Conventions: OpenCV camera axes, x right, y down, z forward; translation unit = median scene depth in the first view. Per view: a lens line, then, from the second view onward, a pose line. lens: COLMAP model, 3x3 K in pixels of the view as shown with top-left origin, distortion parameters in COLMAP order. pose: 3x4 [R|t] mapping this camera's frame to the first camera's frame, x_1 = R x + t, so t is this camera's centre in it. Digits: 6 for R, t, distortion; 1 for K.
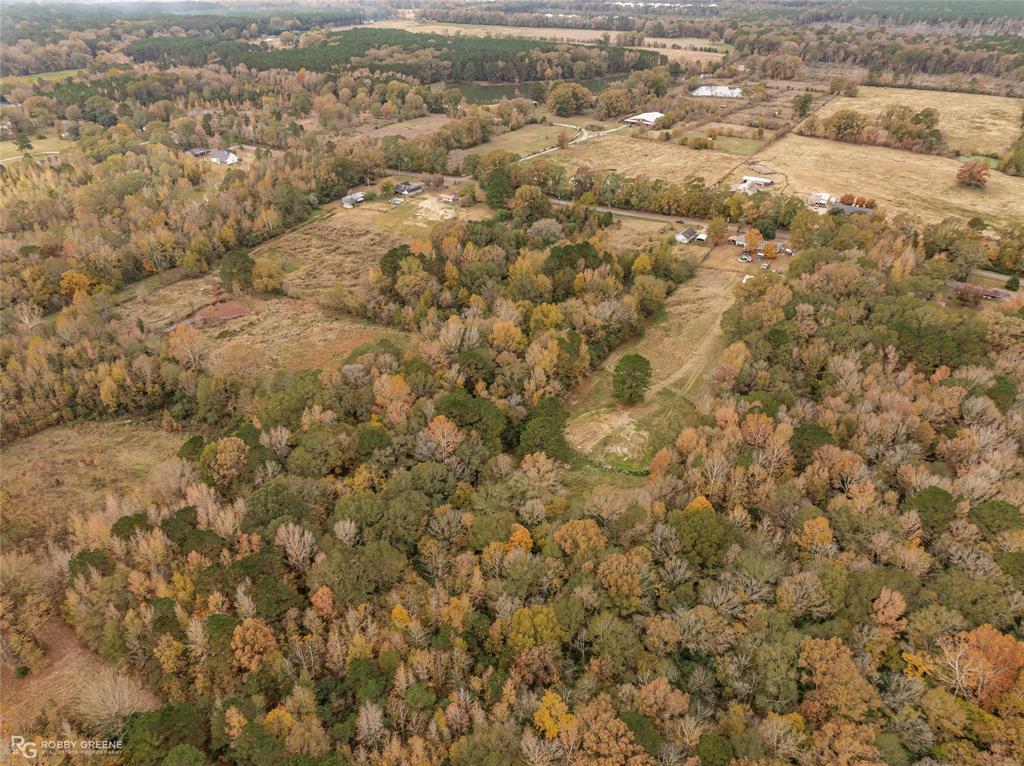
lens RADIAL K [[709.3, 0, 512.0], [0, 709.3, 383.0], [0, 0, 1]] dist [-0.025117, 0.034079]
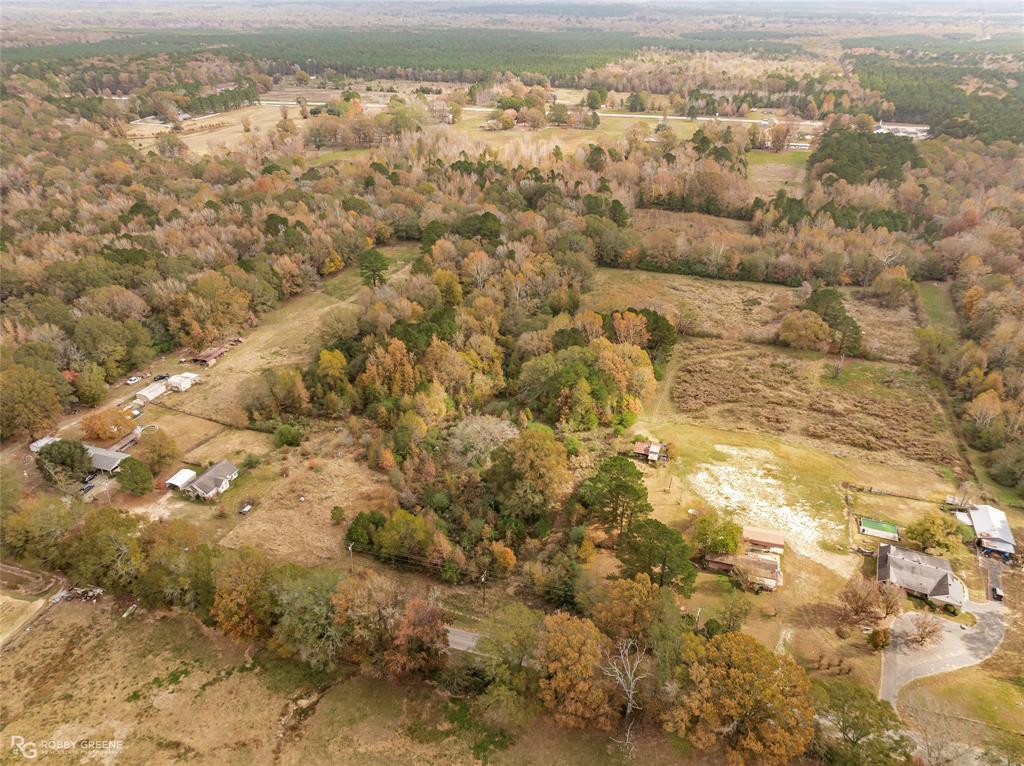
lens RADIAL K [[709.3, 0, 512.0], [0, 709.3, 383.0], [0, 0, 1]] dist [-0.025117, 0.034079]
pose [[-0.978694, 0.102472, -0.177924, 0.100436], [-0.108200, 0.479076, 0.871079, -0.600125], [0.174500, 0.871772, -0.457781, 1.030682]]
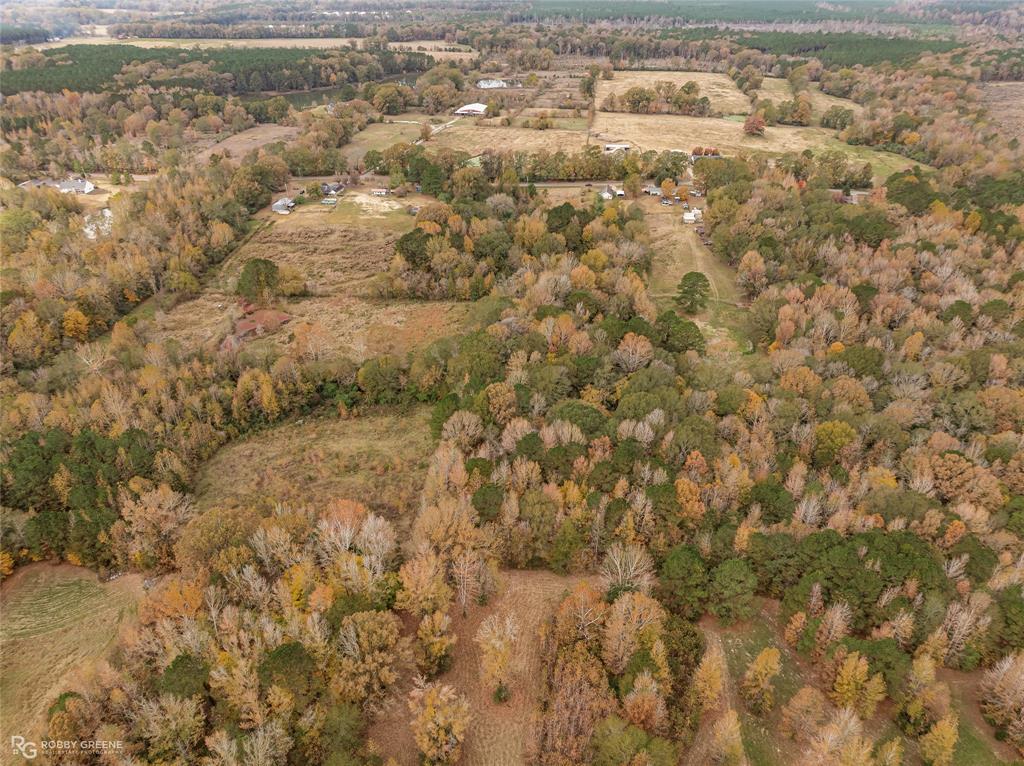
lens RADIAL K [[709.3, 0, 512.0], [0, 709.3, 383.0], [0, 0, 1]] dist [-0.025117, 0.034079]
pose [[0.900525, -0.224583, 0.372314, -0.346824], [0.229325, 0.972819, 0.032140, 0.020763], [-0.369412, 0.056438, 0.927550, -0.013899]]
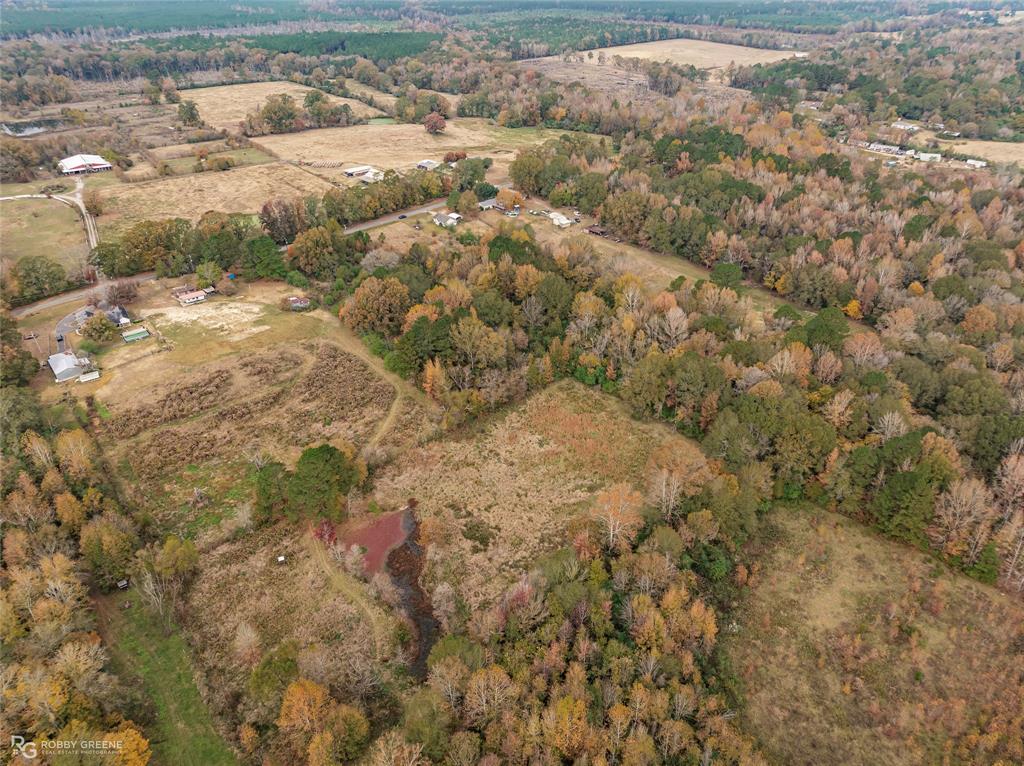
lens RADIAL K [[709.3, 0, 512.0], [0, 709.3, 383.0], [0, 0, 1]] dist [-0.025117, 0.034079]
pose [[0.309299, -0.488297, 0.816027, -0.560401], [0.506416, 0.810885, 0.293272, -0.227943], [-0.804908, 0.322540, 0.498087, 0.425208]]
